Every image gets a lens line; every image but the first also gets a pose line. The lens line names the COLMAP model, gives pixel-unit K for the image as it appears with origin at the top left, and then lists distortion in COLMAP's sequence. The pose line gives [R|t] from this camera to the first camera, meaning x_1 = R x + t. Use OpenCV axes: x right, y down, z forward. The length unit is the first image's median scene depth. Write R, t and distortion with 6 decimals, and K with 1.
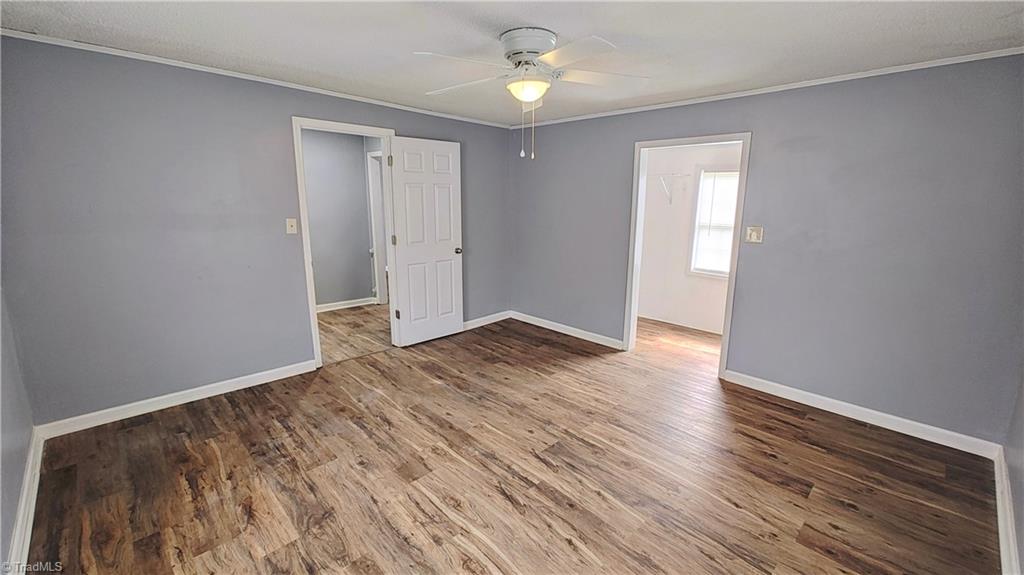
lens RADIAL K [[420.8, 0, 515.6], [0, 420.8, 286.0], [0, 0, 1]] dist [-0.005086, 0.004585]
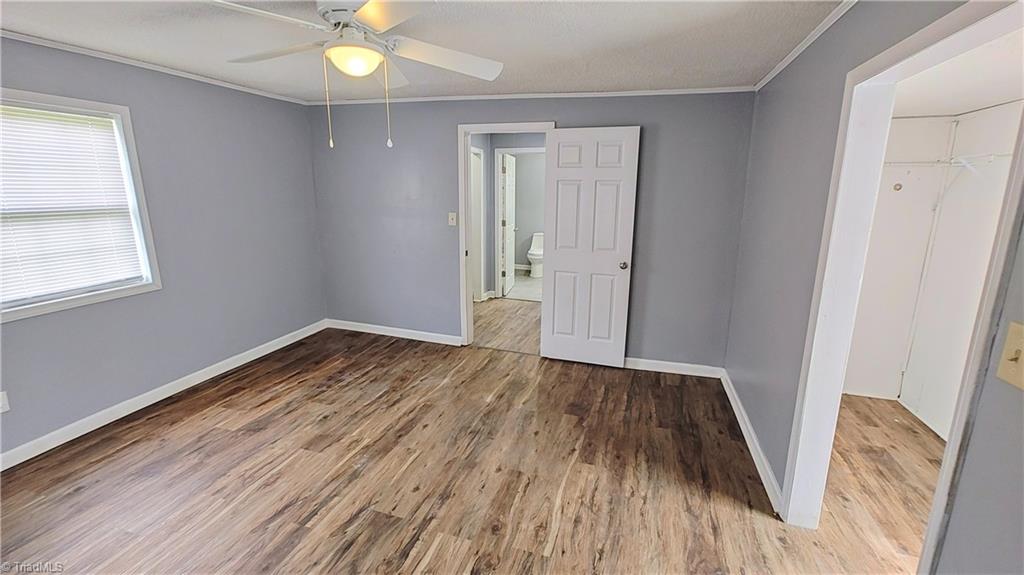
lens RADIAL K [[420.8, 0, 511.9], [0, 420.8, 286.7], [0, 0, 1]] dist [-0.005086, 0.004585]
pose [[0.478676, 0.192453, -0.856640, 0.618345], [-0.196848, 0.974367, 0.108907, -0.125363], [0.855641, 0.116497, 0.504289, 0.604201]]
